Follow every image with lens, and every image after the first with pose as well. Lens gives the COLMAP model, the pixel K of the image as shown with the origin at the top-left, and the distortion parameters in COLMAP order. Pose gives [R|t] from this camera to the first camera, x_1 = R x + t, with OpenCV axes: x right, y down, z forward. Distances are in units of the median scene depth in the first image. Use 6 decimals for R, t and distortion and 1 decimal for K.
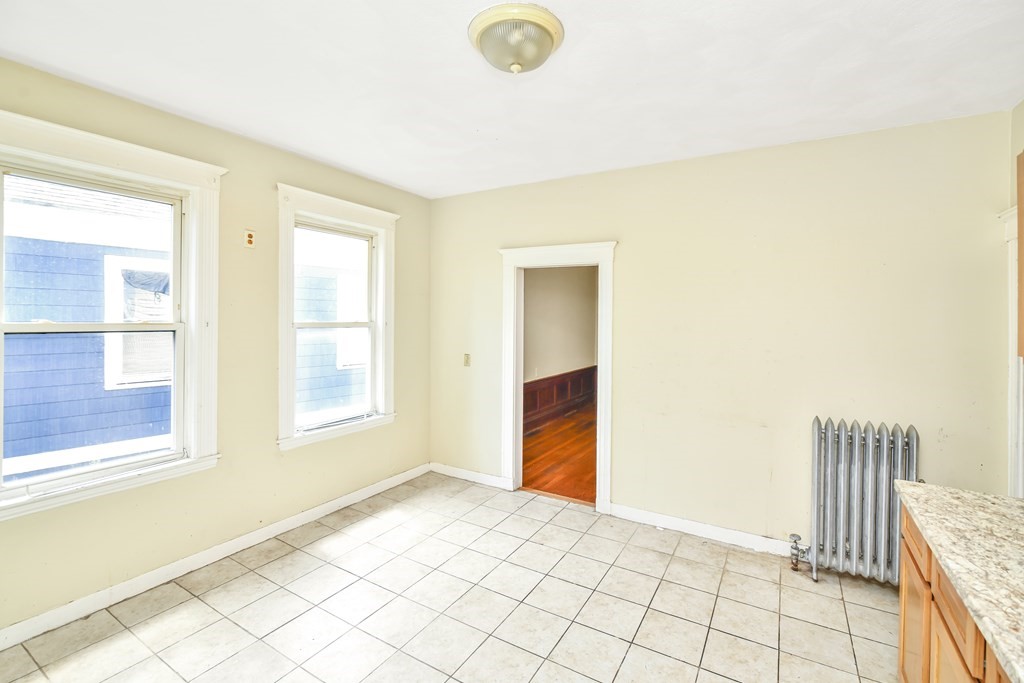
lens RADIAL K [[461.8, 0, 511.9], [0, 461.8, 322.7], [0, 0, 1]] dist [-0.012640, 0.002886]
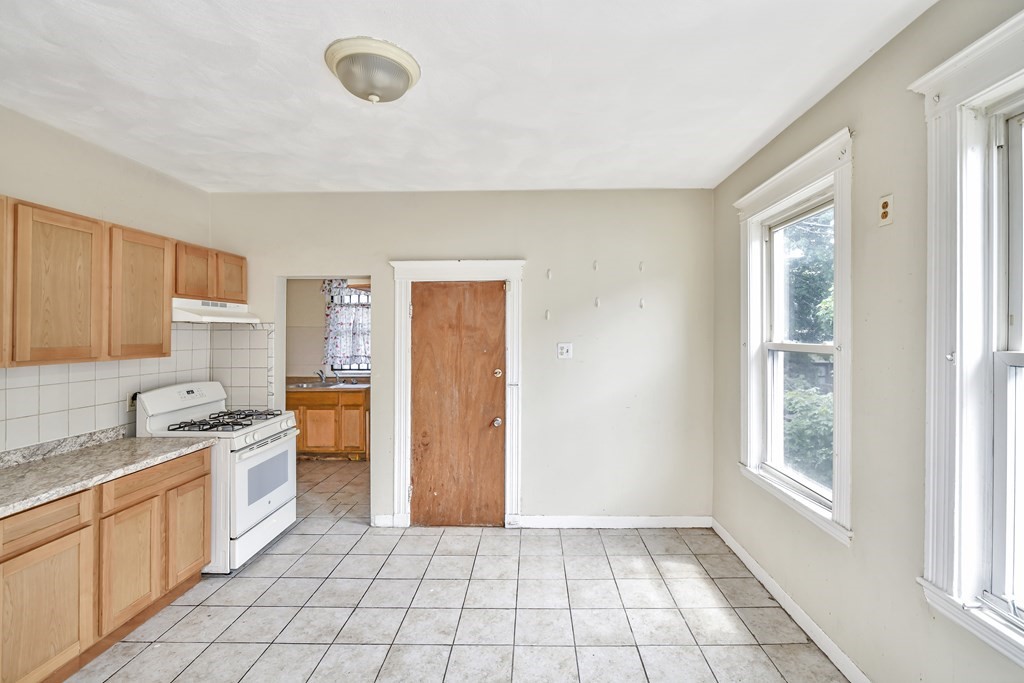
lens RADIAL K [[461.8, 0, 522.3], [0, 461.8, 334.2], [0, 0, 1]] dist [-0.012640, 0.002886]
pose [[-0.851117, -0.009083, -0.524898, 0.140897], [-0.013152, 0.999905, 0.004023, -0.011173], [0.524812, 0.010328, -0.851156, 1.110914]]
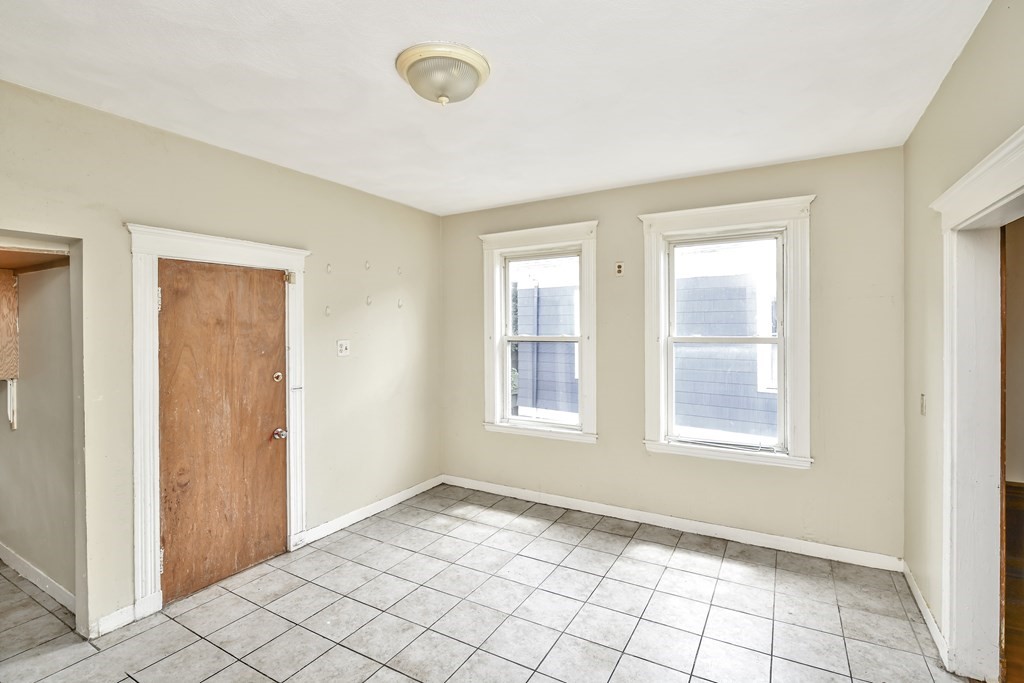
lens RADIAL K [[461.8, 0, 524.7], [0, 461.8, 333.5], [0, 0, 1]] dist [-0.012640, 0.002886]
pose [[0.043415, 0.000333, -0.999057, 0.578729], [-0.006619, 0.999978, 0.000045, -0.006302], [0.999035, 0.006610, 0.043416, 0.607042]]
